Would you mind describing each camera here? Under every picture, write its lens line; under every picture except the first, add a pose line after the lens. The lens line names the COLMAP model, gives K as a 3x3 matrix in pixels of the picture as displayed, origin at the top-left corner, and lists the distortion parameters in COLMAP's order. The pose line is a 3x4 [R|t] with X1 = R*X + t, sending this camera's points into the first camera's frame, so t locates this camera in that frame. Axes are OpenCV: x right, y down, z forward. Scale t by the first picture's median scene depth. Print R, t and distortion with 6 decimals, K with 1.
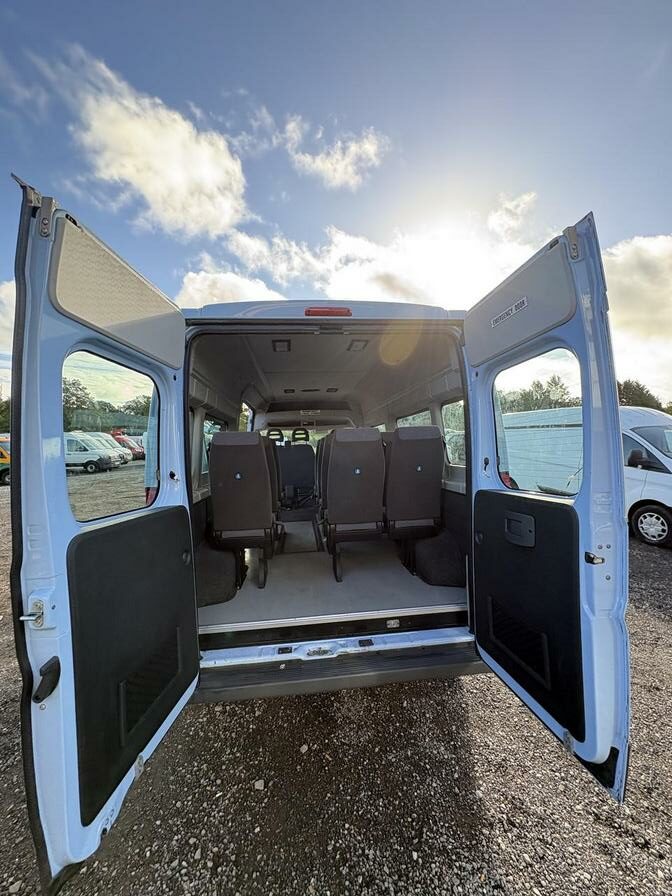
lens RADIAL K [[357.5, 0, 334.5], [0, 357.5, 447.6], [0, 0, 1]] dist [-0.001671, 0.002223]
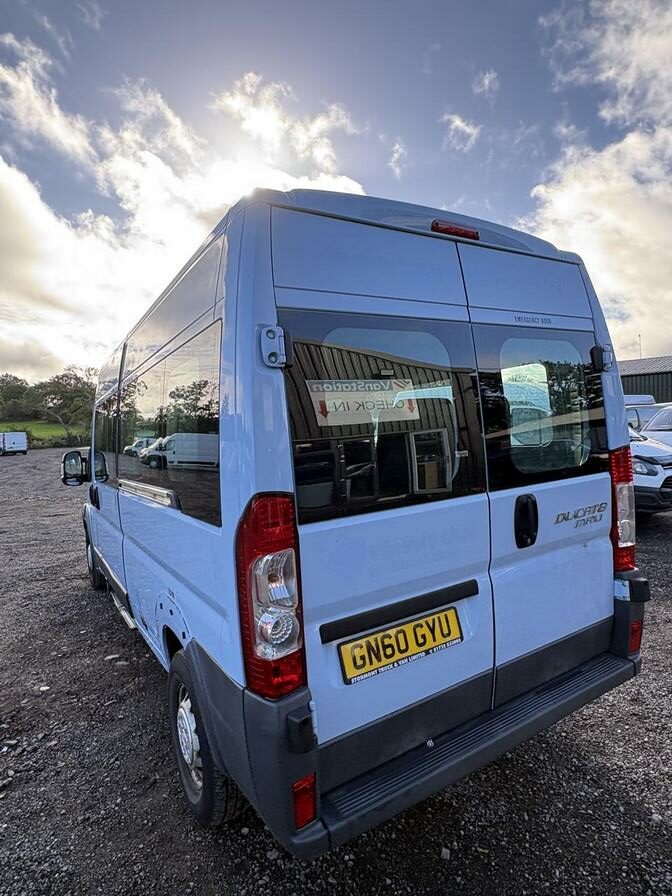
lens RADIAL K [[502.1, 0, 332.3], [0, 502.1, 443.4], [0, 0, 1]] dist [0.002175, -0.001826]
pose [[0.902901, -0.035760, 0.428360, -0.627477], [0.037559, 0.999285, 0.004253, 0.029900], [-0.428206, 0.012248, 0.903598, 0.187051]]
